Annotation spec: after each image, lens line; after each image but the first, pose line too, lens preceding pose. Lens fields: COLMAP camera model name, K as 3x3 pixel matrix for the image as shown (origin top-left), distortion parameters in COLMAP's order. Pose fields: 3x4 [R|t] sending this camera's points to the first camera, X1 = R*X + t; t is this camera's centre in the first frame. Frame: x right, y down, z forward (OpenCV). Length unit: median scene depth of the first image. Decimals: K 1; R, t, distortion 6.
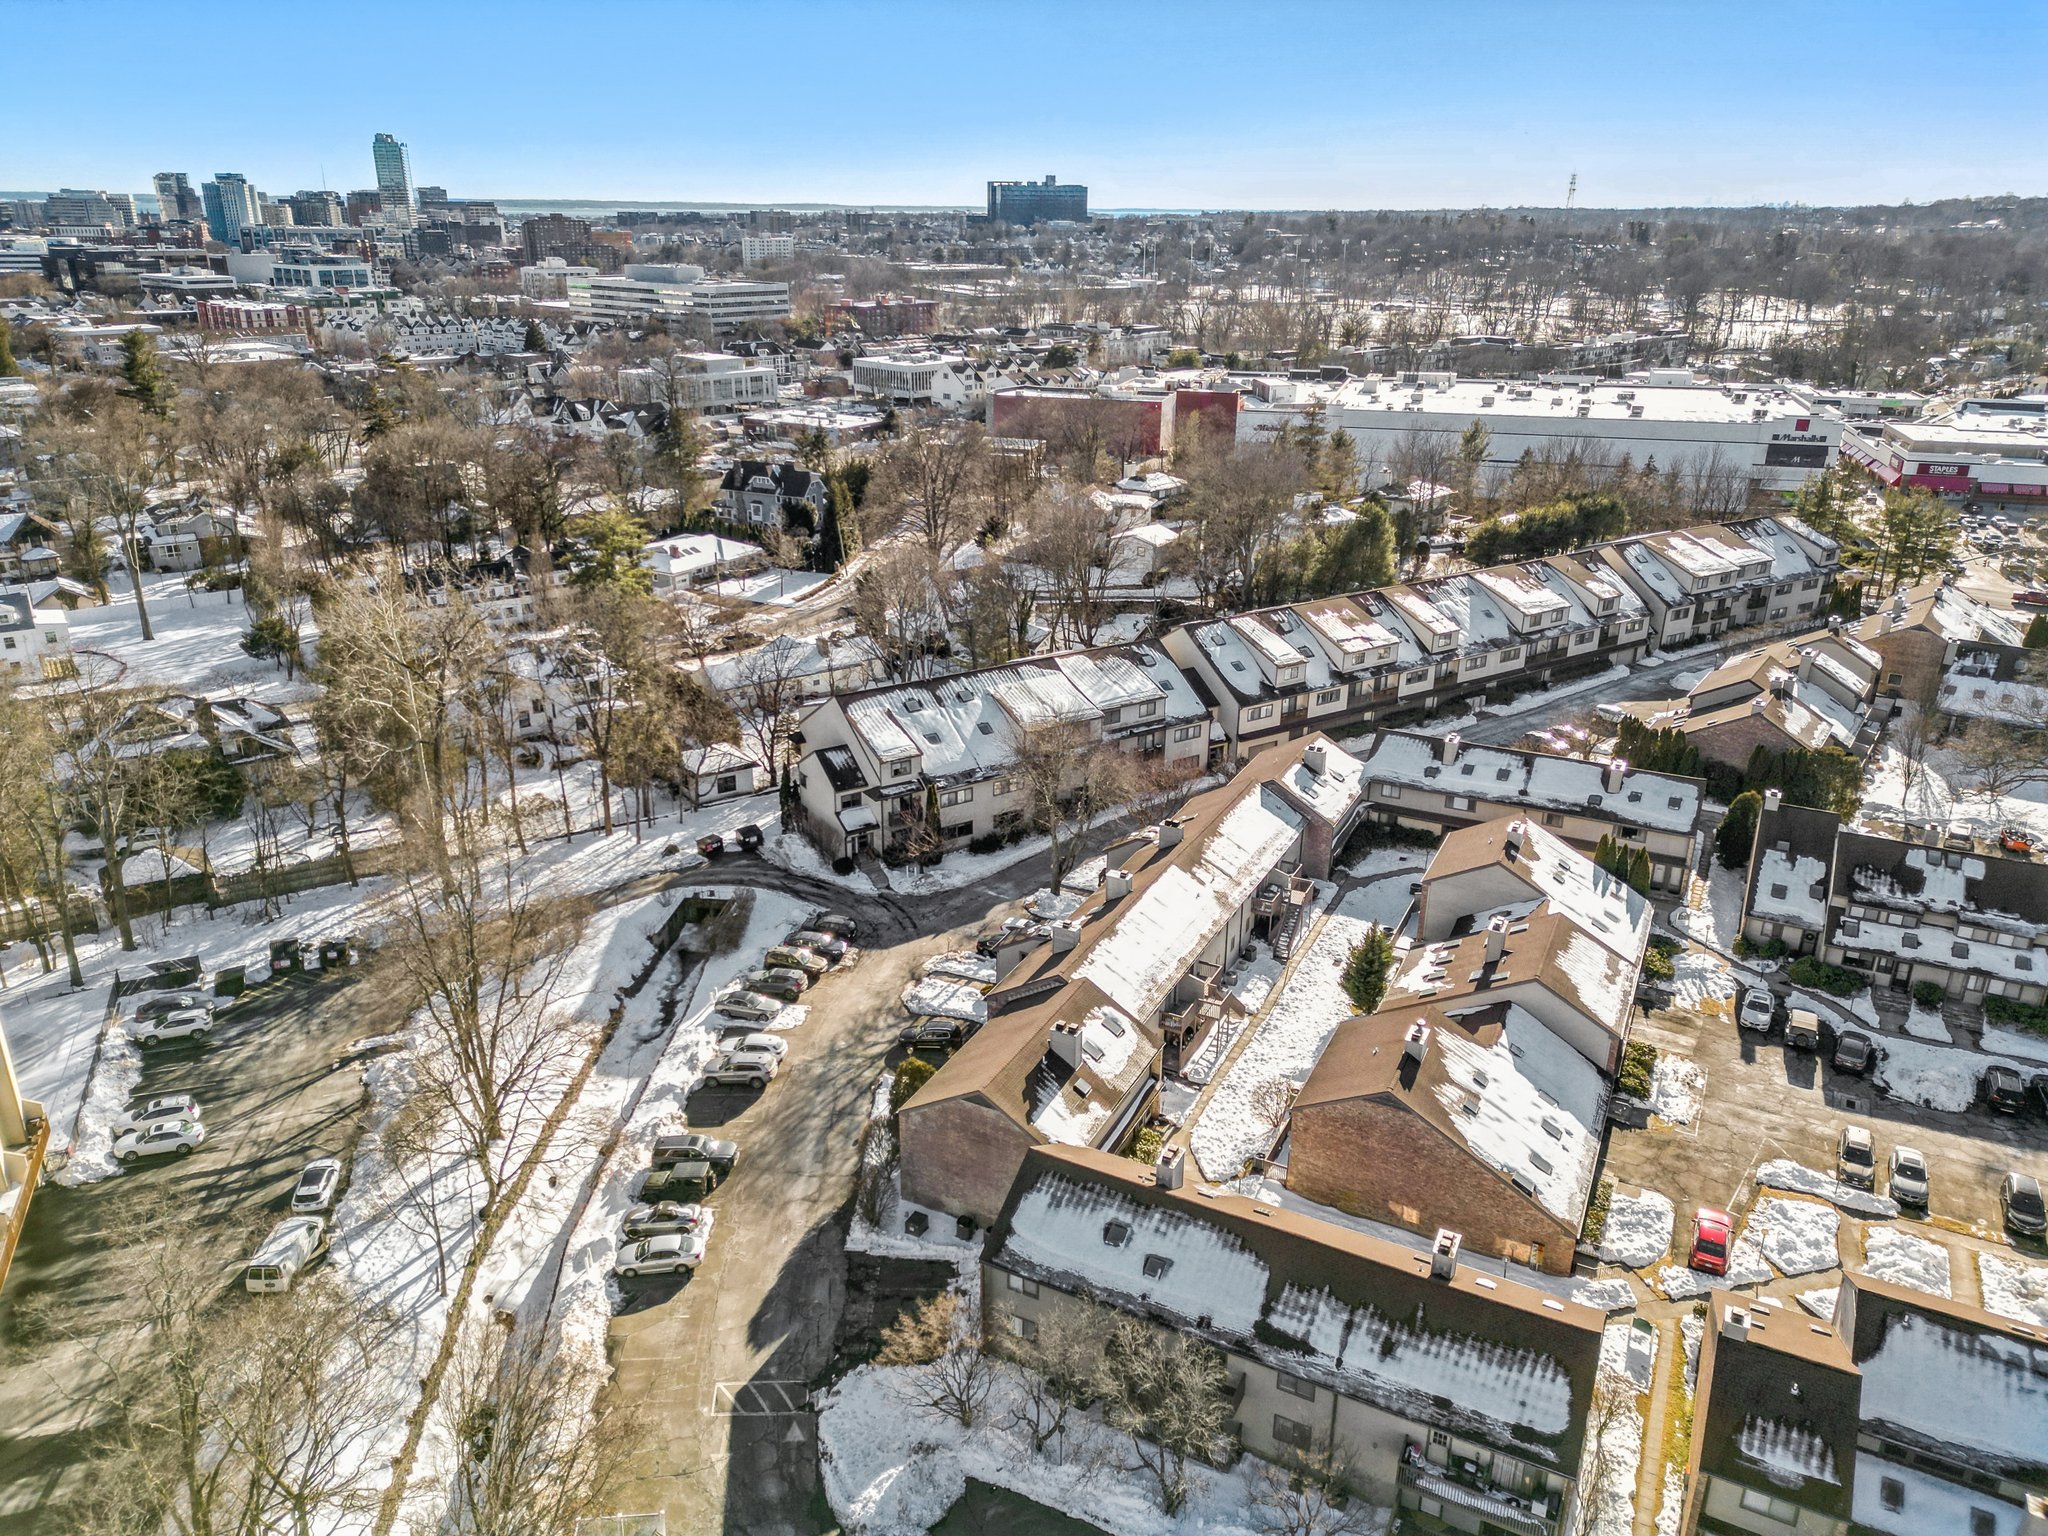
lens RADIAL K [[1413.1, 0, 1016.5], [0, 1413.1, 758.4], [0, 0, 1]] dist [0.123348, -0.142482]
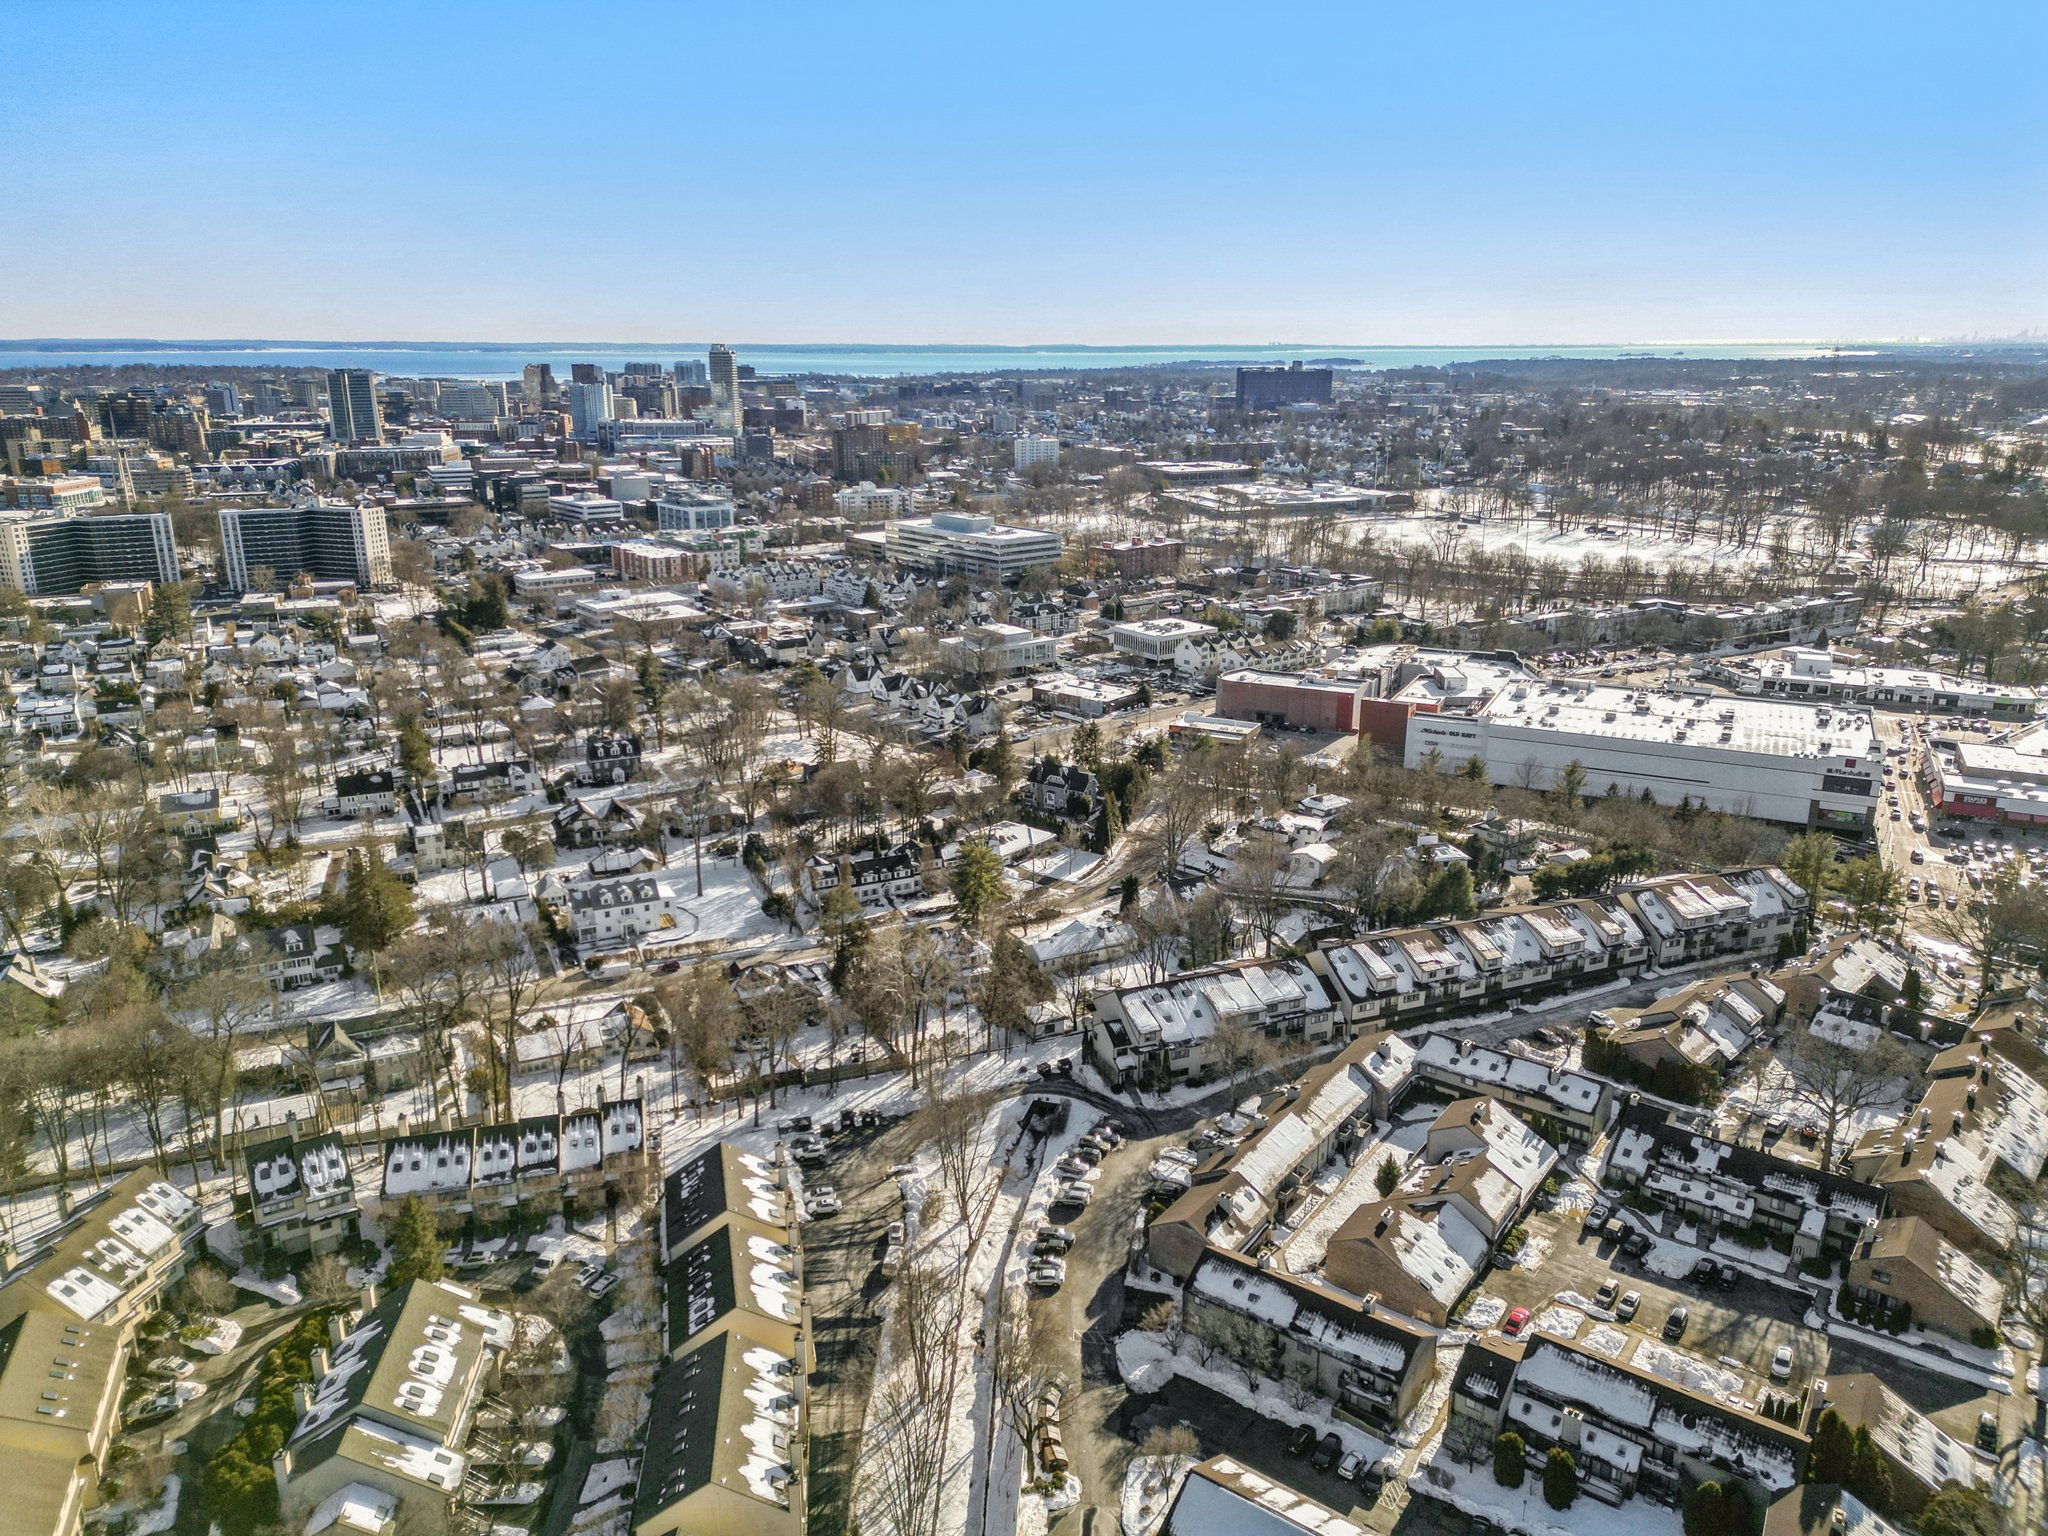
lens RADIAL K [[1413.1, 0, 1016.5], [0, 1413.1, 758.4], [0, 0, 1]] dist [0.123348, -0.142482]
pose [[0.985941, 0.039679, -0.162313, 0.033774], [-0.053464, 0.995242, -0.081461, -0.204369], [0.158308, 0.088993, 0.983371, -0.924849]]
